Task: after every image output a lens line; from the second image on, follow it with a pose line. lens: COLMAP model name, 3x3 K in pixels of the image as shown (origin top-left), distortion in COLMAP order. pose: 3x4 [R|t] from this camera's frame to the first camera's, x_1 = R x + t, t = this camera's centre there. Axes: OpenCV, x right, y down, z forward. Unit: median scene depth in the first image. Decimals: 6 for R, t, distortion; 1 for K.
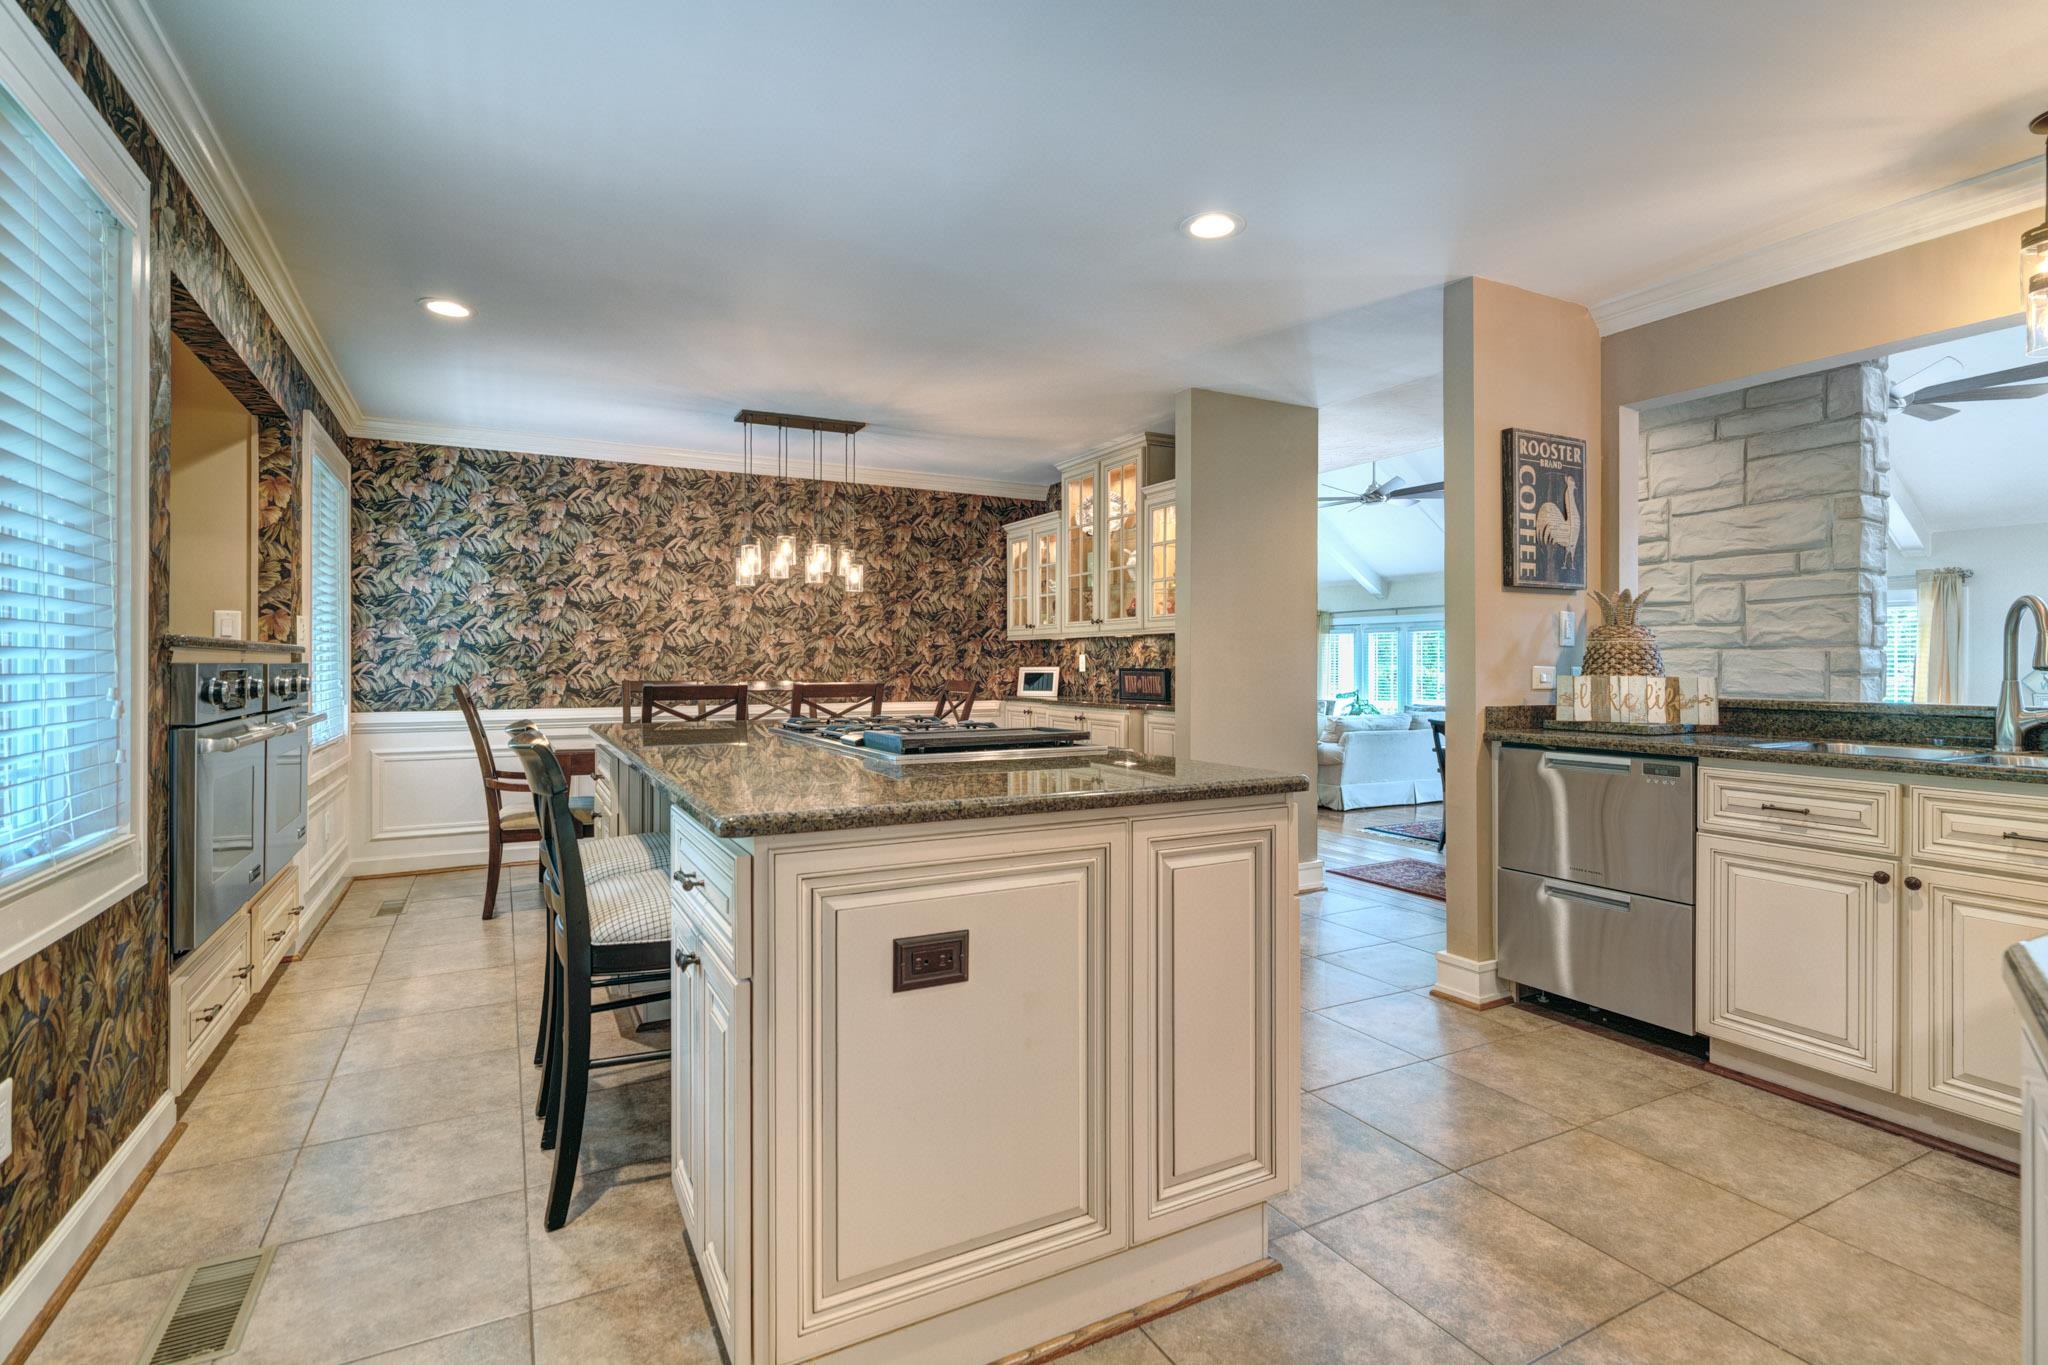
lens RADIAL K [[937.1, 0, 1018.7], [0, 937.1, 673.1], [0, 0, 1]] dist [-0.008473, 0.005080]
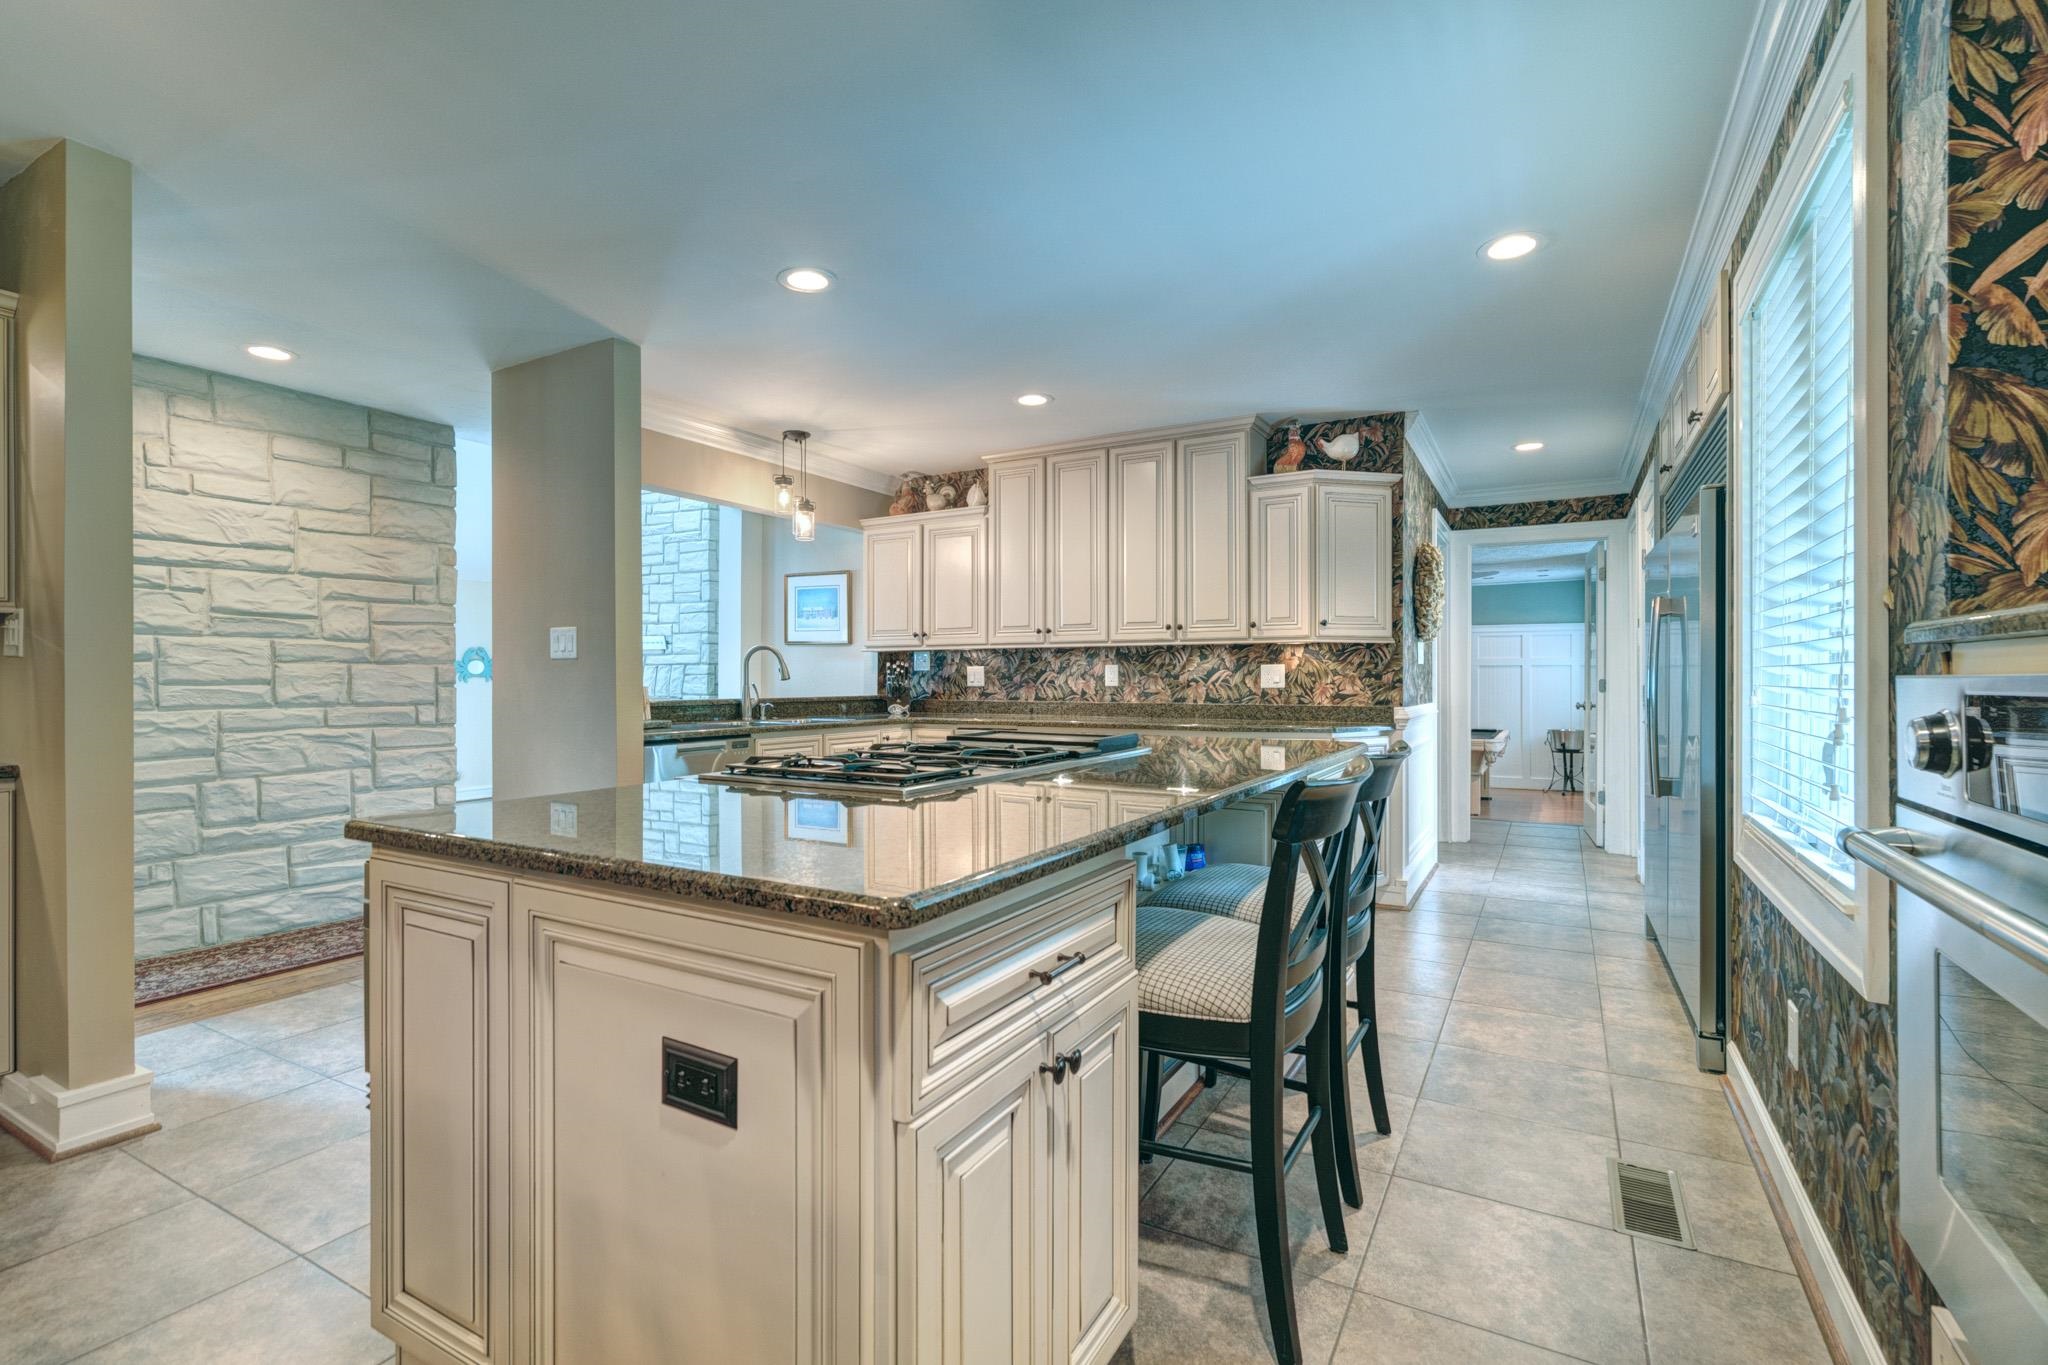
lens RADIAL K [[937.1, 0, 1014.8], [0, 937.1, 681.1], [0, 0, 1]] dist [-0.008473, 0.005080]
pose [[-0.514601, -0.005092, 0.857415, -0.584758], [0.007671, 0.999915, 0.010543, -0.010787], [-0.857395, 0.012003, -0.514518, 0.918354]]
